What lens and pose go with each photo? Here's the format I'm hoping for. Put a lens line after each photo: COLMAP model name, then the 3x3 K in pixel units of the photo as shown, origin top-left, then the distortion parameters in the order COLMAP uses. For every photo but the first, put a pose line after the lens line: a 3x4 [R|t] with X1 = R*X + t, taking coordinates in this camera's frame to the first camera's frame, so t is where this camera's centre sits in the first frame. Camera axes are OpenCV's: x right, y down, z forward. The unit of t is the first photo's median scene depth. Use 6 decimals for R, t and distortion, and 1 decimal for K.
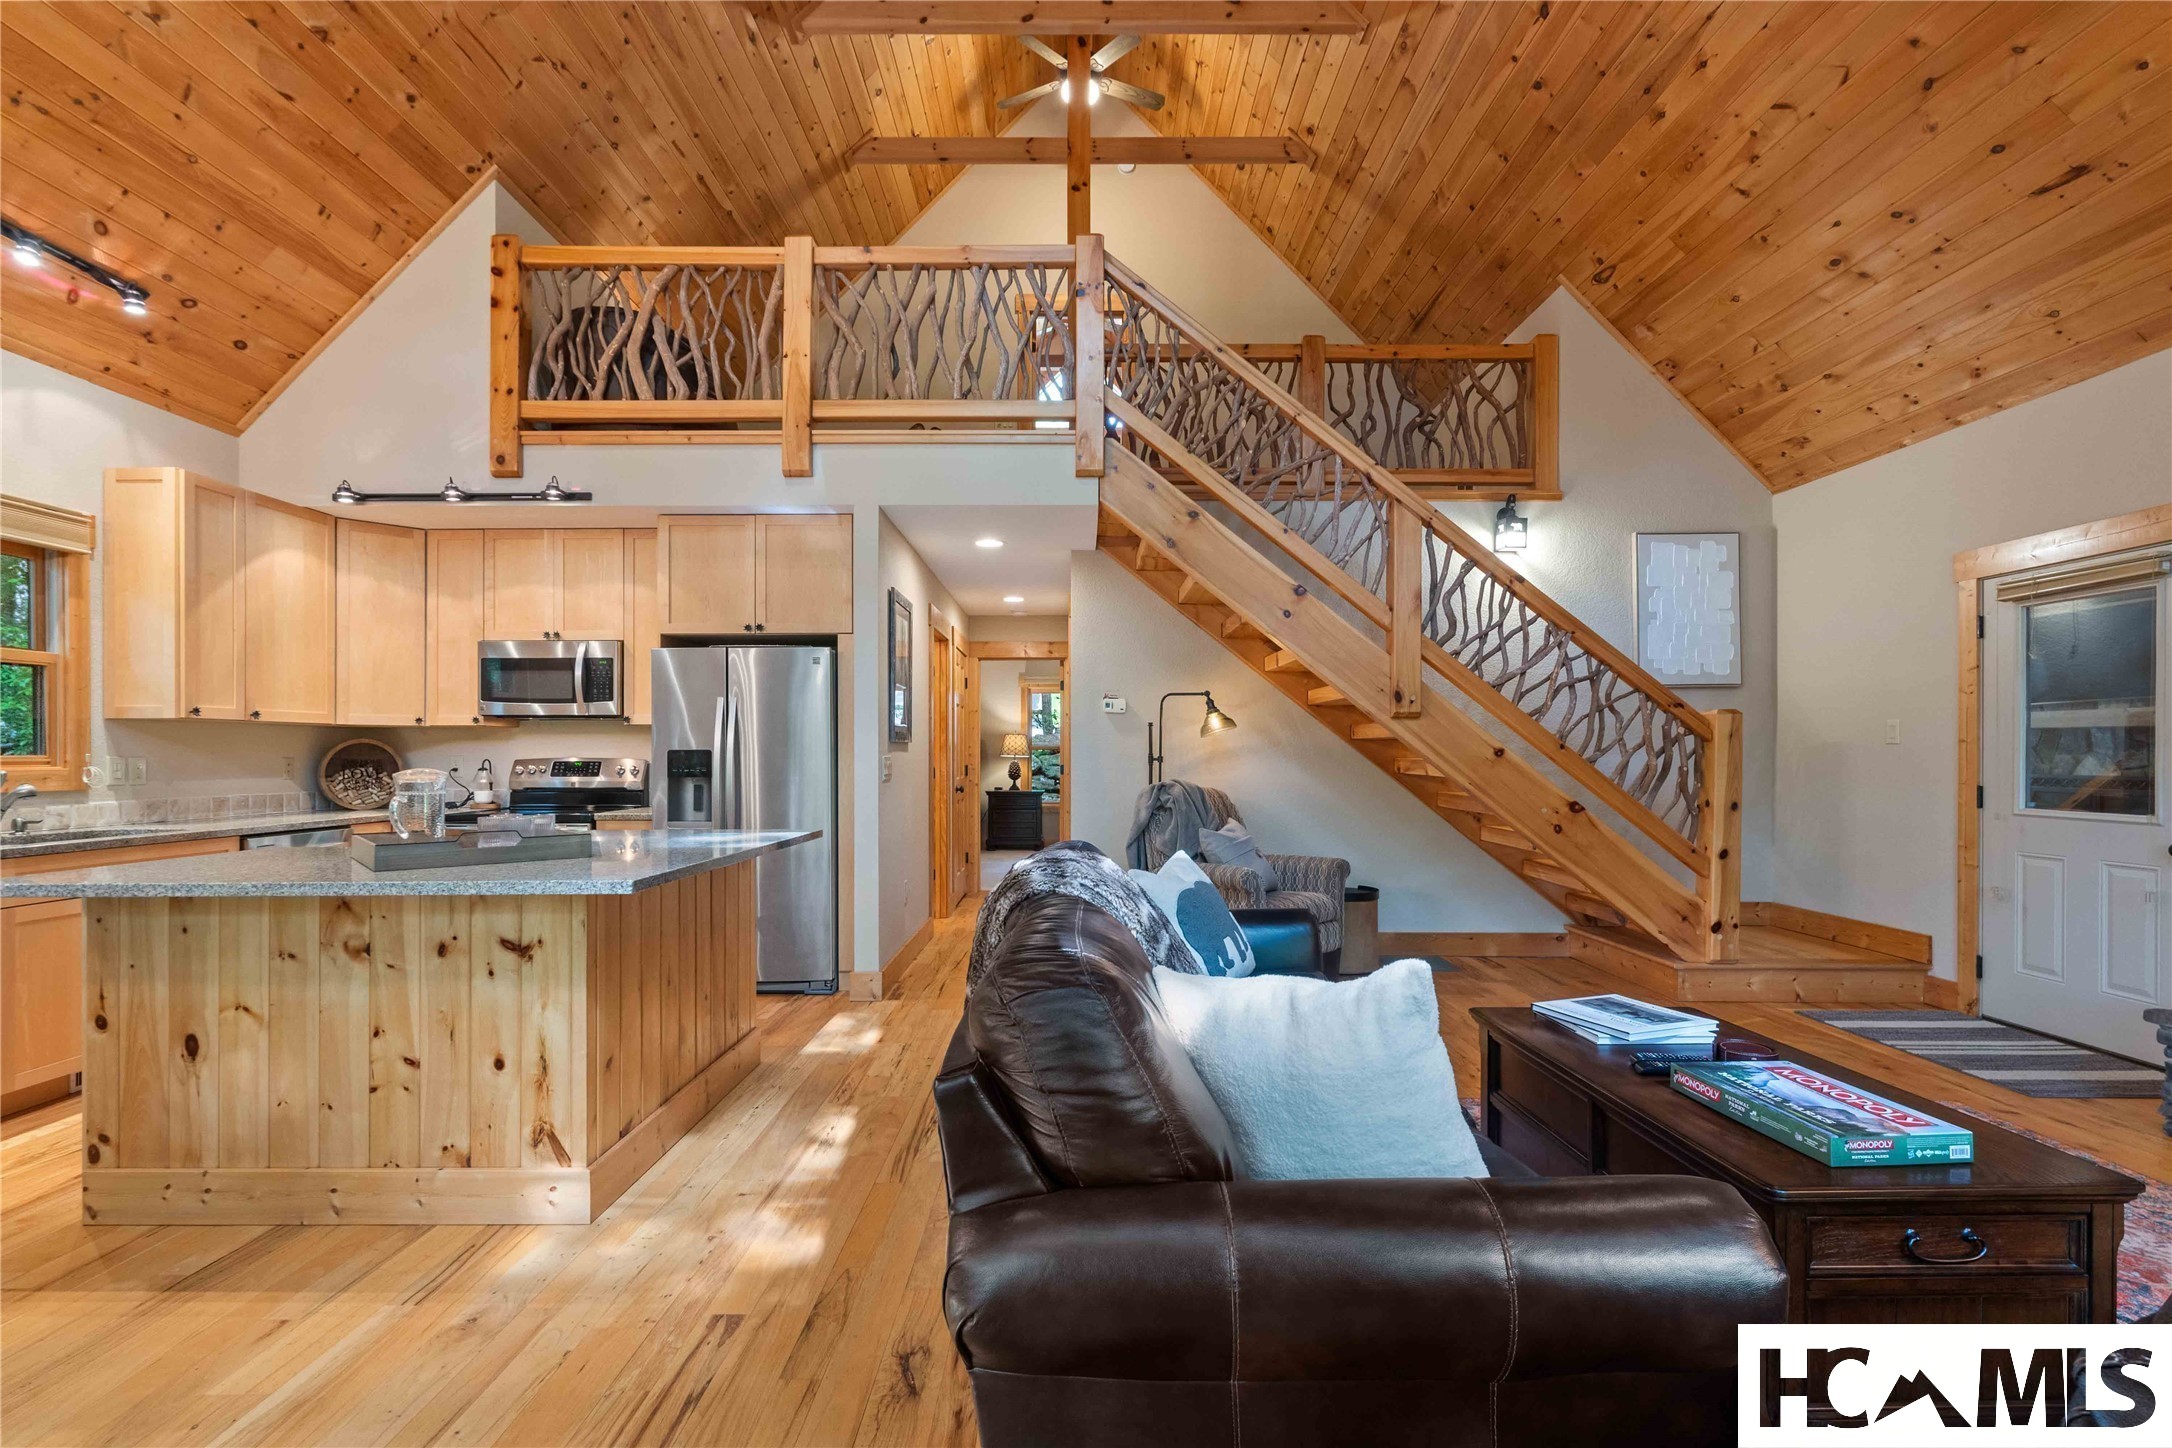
lens RADIAL K [[972.6, 0, 1081.1], [0, 972.6, 752.0], [0, 0, 1]] dist [-0.002553, 0.000905]
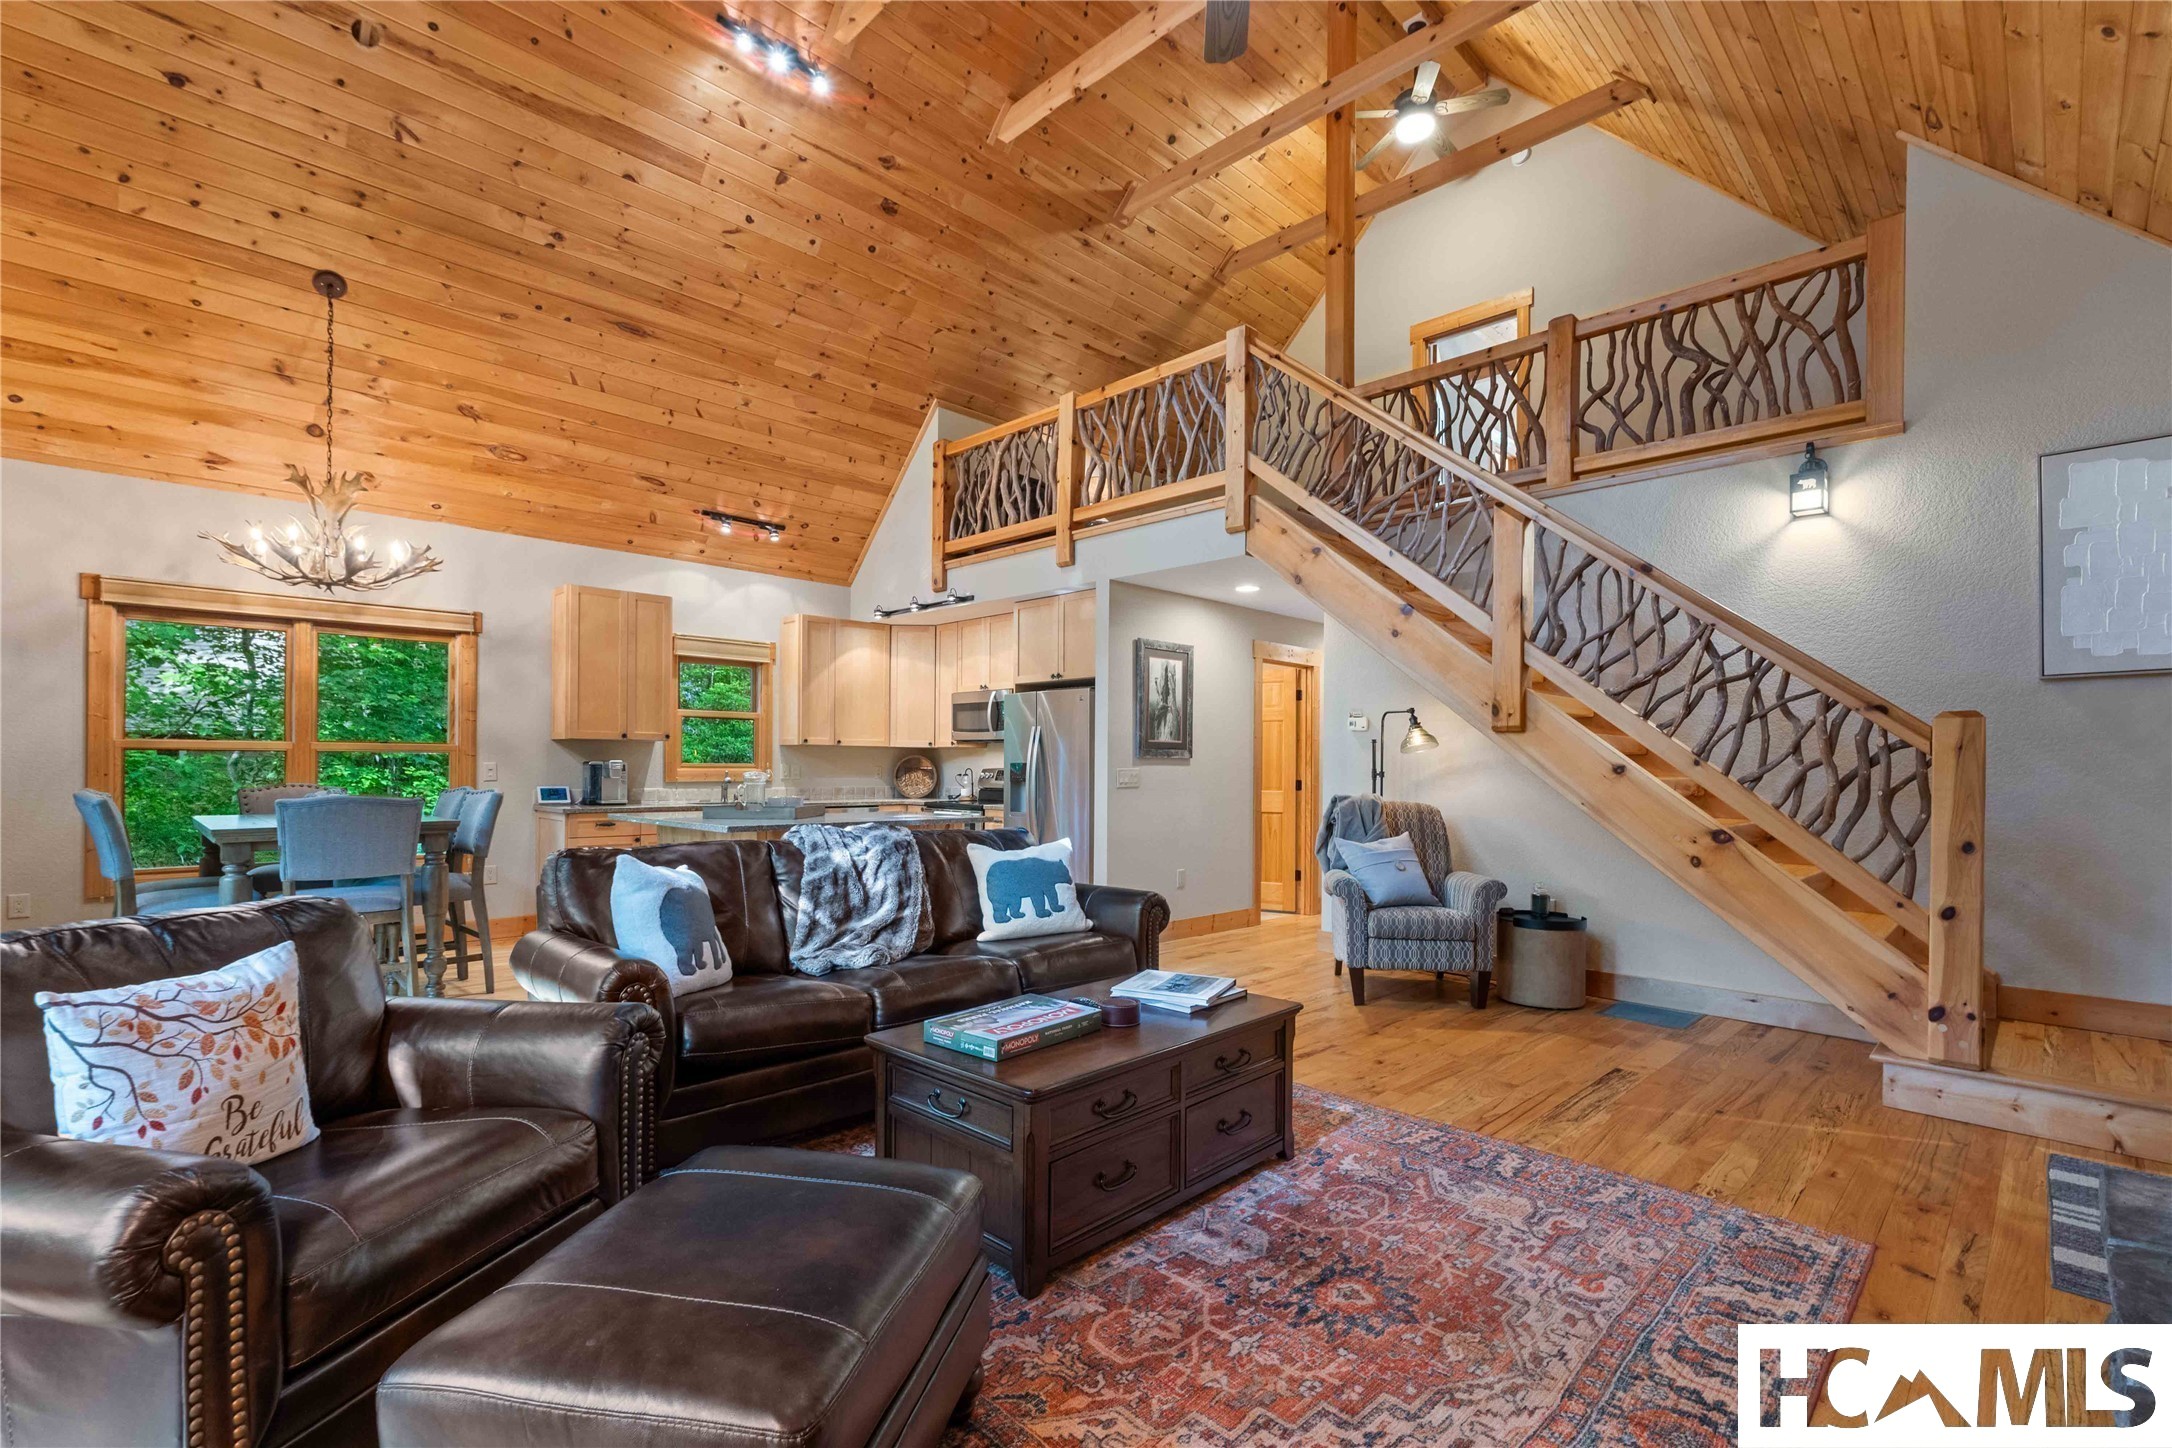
lens RADIAL K [[972.6, 0, 1088.6], [0, 972.6, 765.5], [0, 0, 1]] dist [-0.002553, 0.000905]
pose [[0.708516, 0.006162, -0.705668, 0.714539], [-0.007979, 0.999968, 0.000720, 0.000009], [0.705650, 0.005120, 0.708542, 0.040637]]
